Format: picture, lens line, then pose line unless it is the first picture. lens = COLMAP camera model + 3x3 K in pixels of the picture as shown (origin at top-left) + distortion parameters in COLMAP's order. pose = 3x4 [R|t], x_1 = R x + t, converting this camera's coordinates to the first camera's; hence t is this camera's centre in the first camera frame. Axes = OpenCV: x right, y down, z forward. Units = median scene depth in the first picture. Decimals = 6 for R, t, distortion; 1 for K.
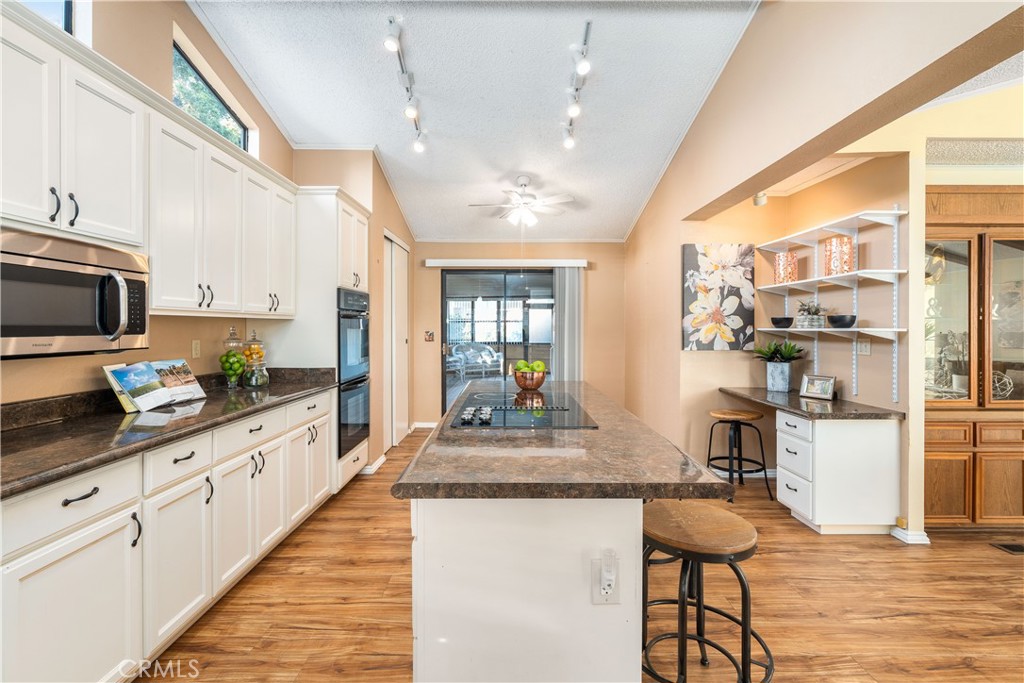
lens RADIAL K [[477.3, 0, 512.0], [0, 477.3, 341.5], [0, 0, 1]] dist [0.001055, 0.000296]
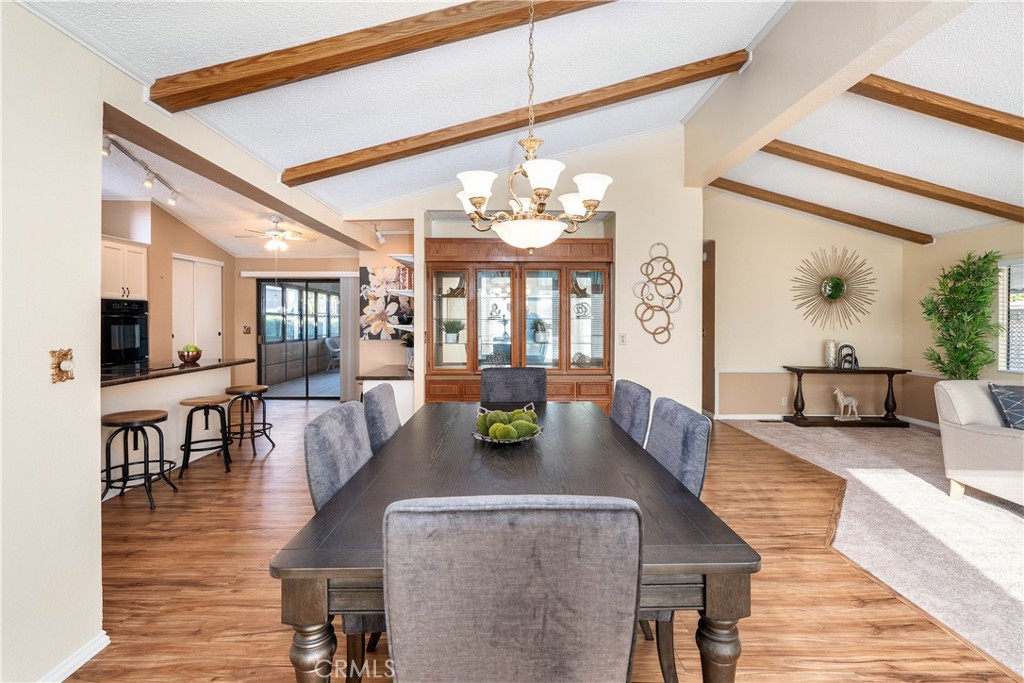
lens RADIAL K [[474.0, 0, 511.5], [0, 474.0, 323.6], [0, 0, 1]] dist [-0.001917, 0.000308]
pose [[0.999926, -0.002378, 0.011906, 0.808691], [0.002644, 0.999746, -0.022383, 0.003546], [-0.011850, 0.022412, 0.999679, -0.456499]]
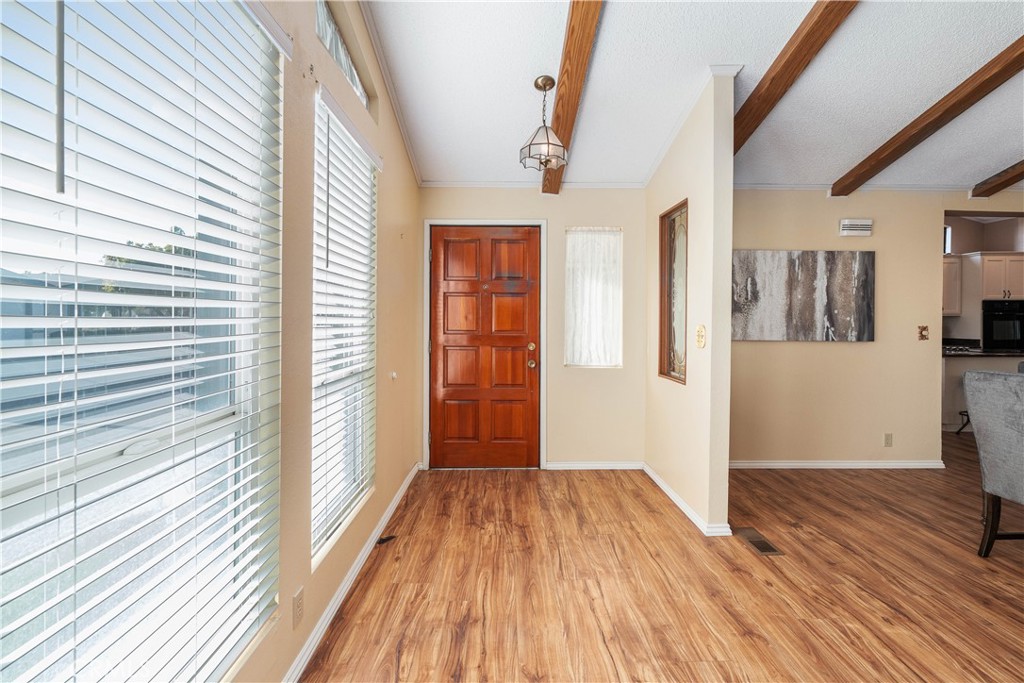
lens RADIAL K [[474.0, 0, 511.5], [0, 474.0, 323.6], [0, 0, 1]] dist [-0.001917, 0.000308]
pose [[0.016279, 0.004992, -0.999855, 1.451284], [-0.030347, 0.999529, 0.004496, 0.036785], [0.999407, 0.030269, 0.016423, -0.952595]]
